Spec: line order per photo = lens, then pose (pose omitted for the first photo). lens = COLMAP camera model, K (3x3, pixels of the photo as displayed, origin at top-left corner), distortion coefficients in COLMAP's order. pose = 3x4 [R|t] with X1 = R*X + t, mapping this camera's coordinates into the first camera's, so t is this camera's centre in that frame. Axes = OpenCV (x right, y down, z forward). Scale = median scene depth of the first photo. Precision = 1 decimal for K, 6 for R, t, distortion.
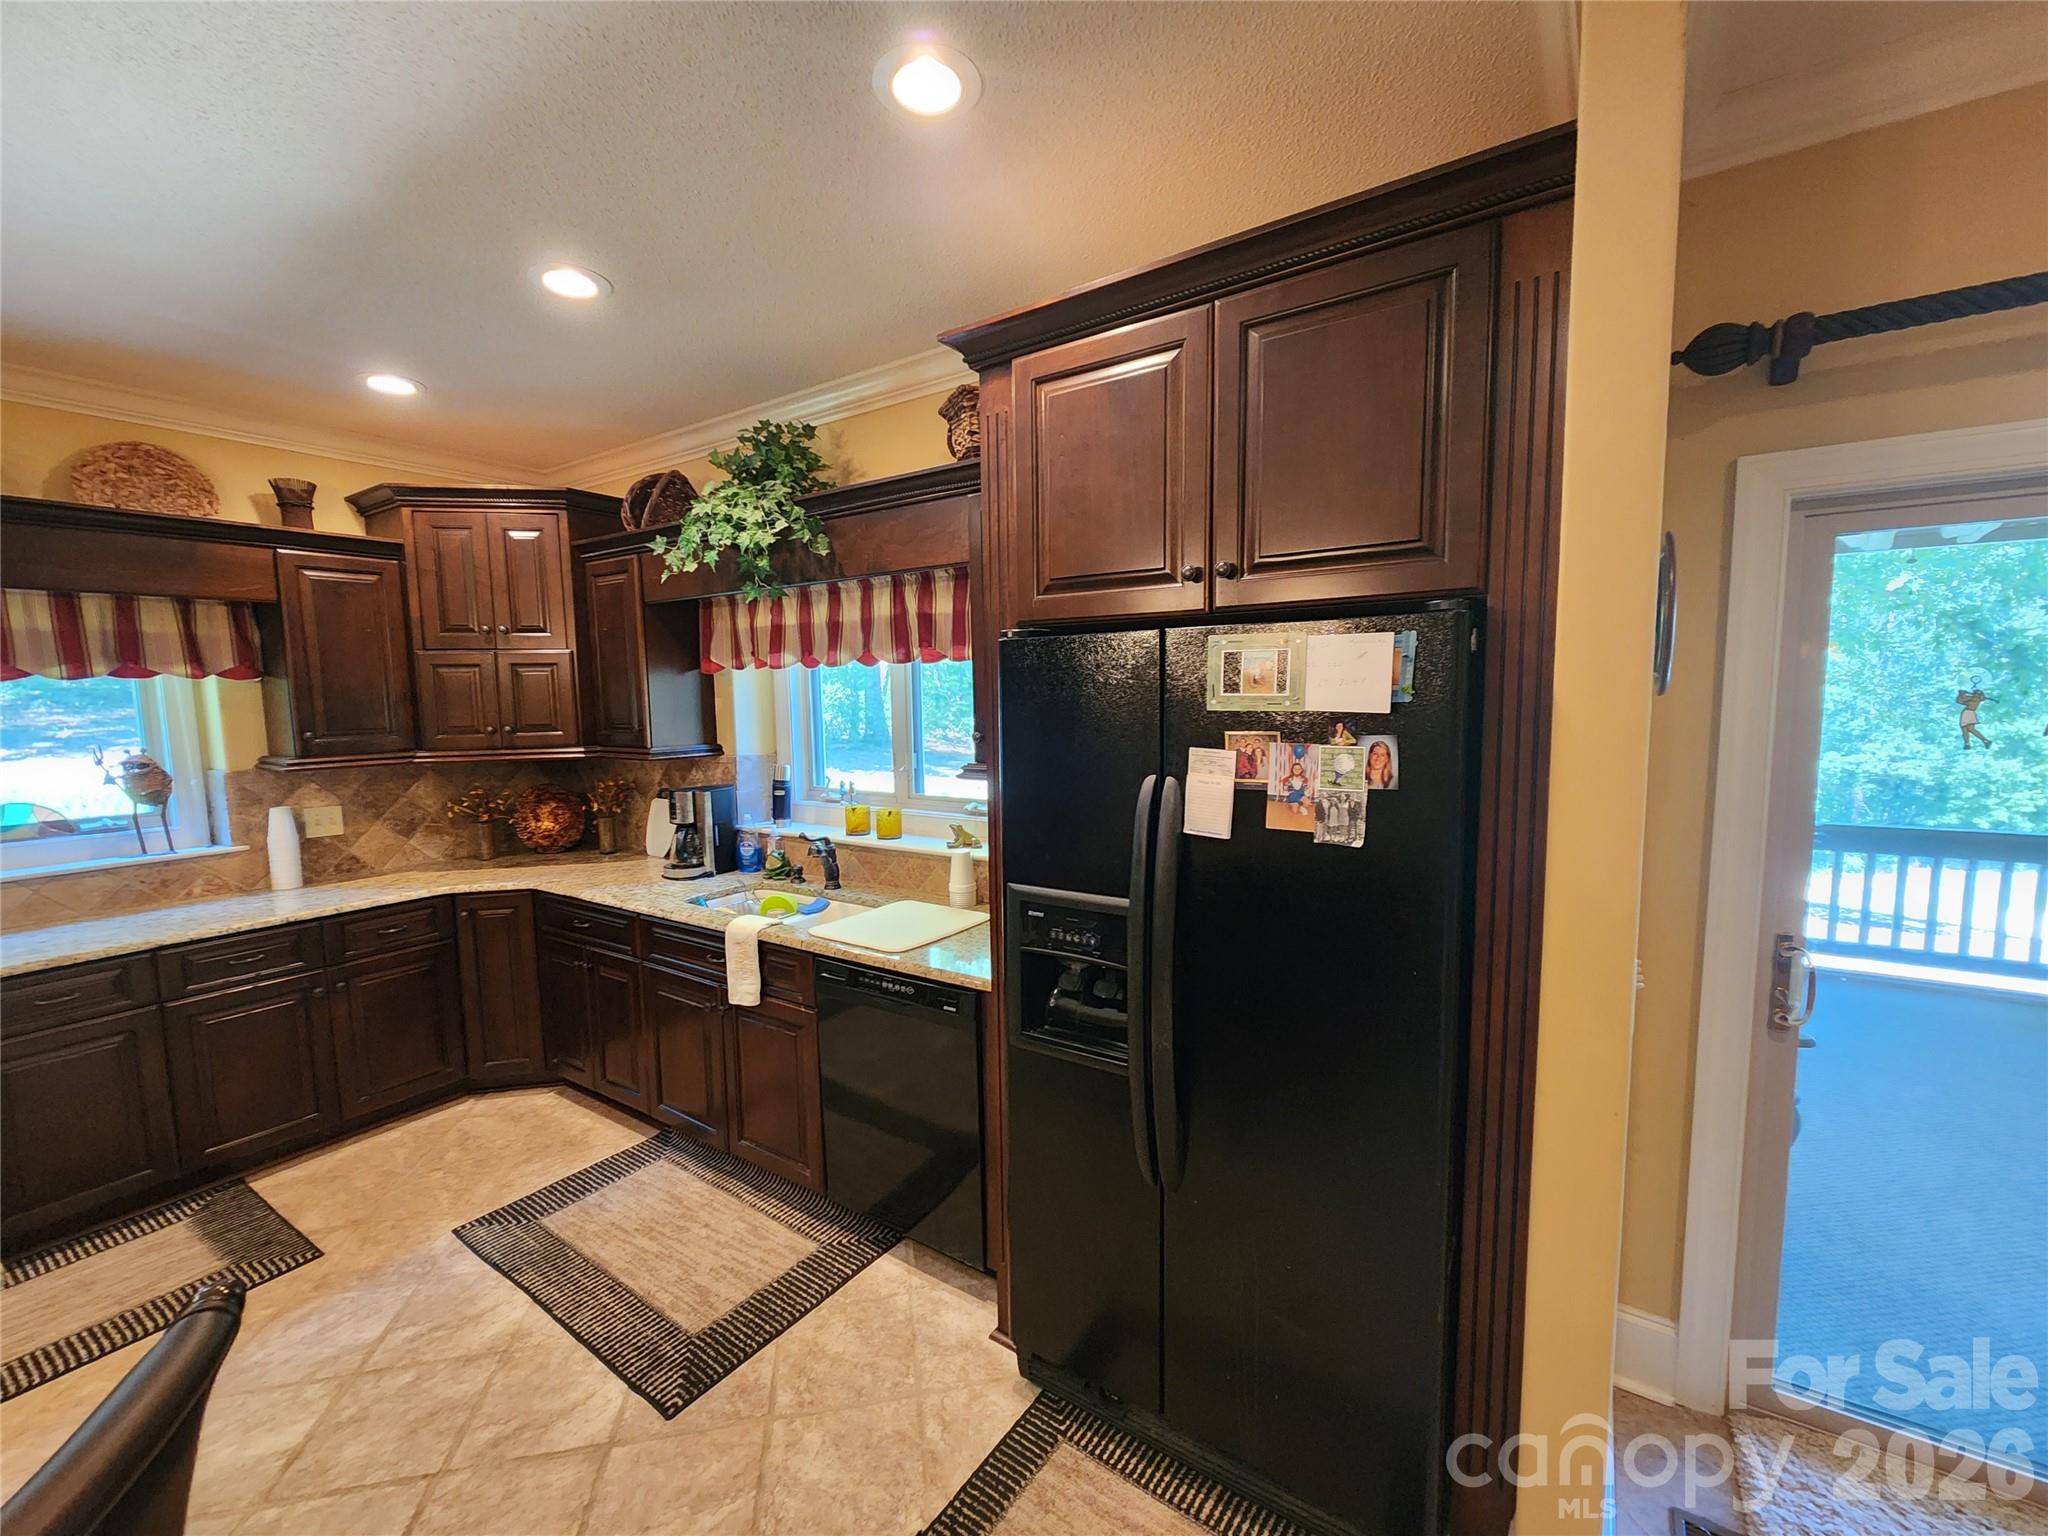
lens RADIAL K [[849.3, 0, 1027.6], [0, 849.3, 777.7], [0, 0, 1]] dist [0.002733, -0.000385]
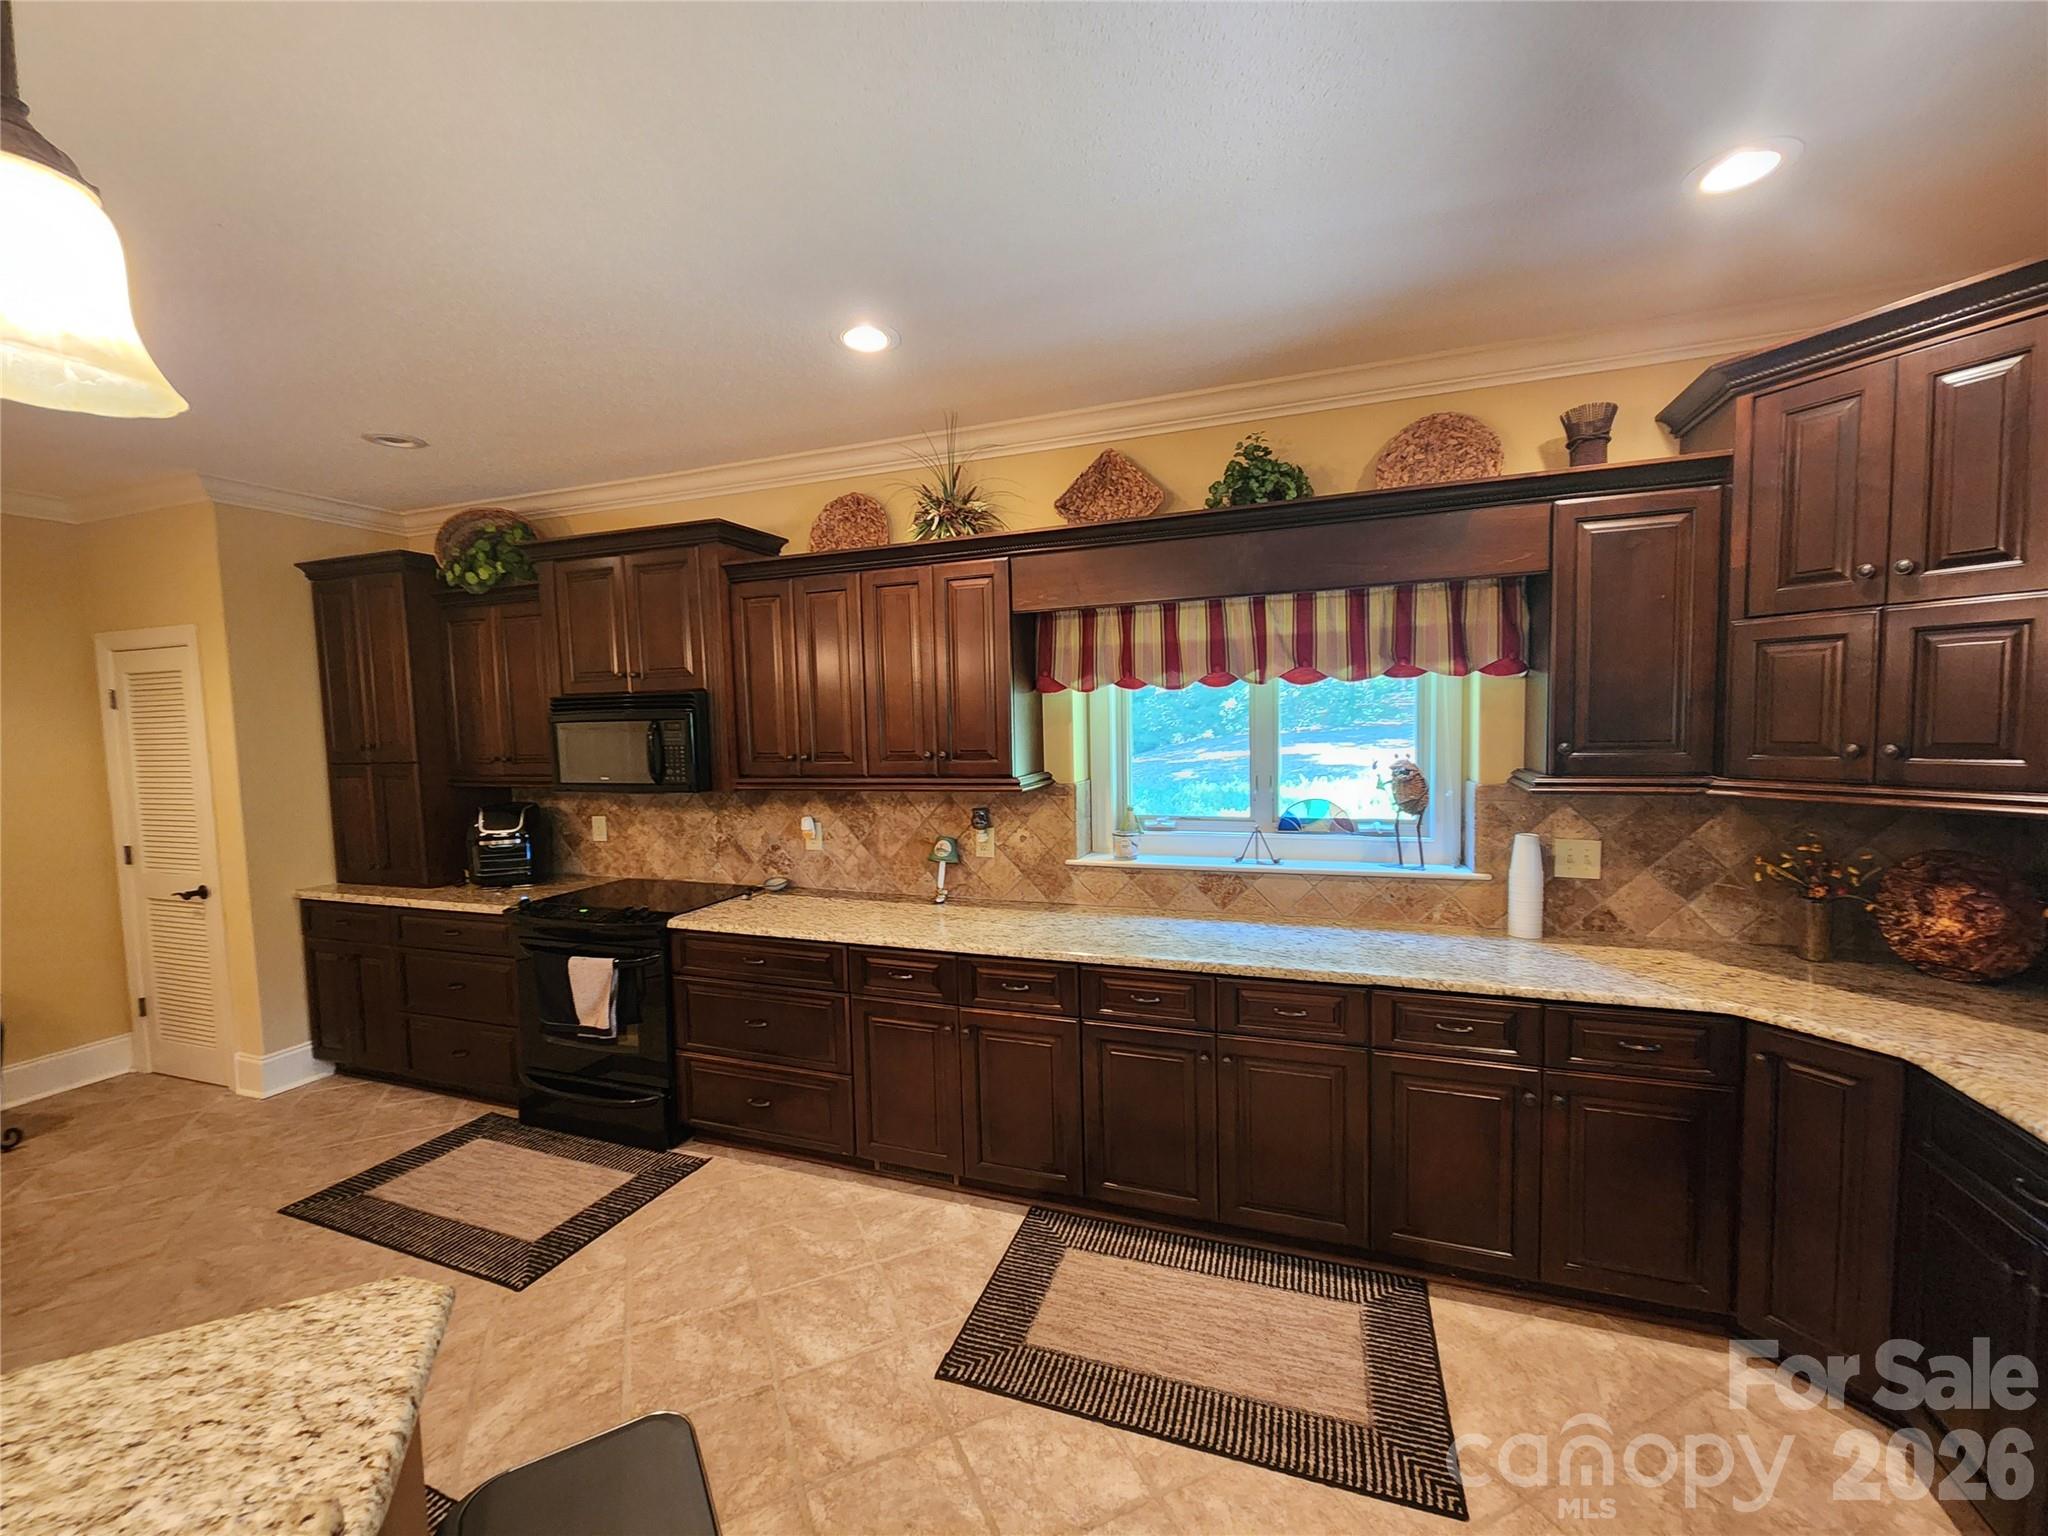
lens RADIAL K [[849.3, 0, 1030.6], [0, 849.3, 773.0], [0, 0, 1]] dist [0.002733, -0.000385]
pose [[0.252482, 0.074818, -0.964705, -0.232677], [-0.080996, 0.995141, 0.055980, -0.029378], [0.964206, 0.064003, 0.257315, 0.343114]]
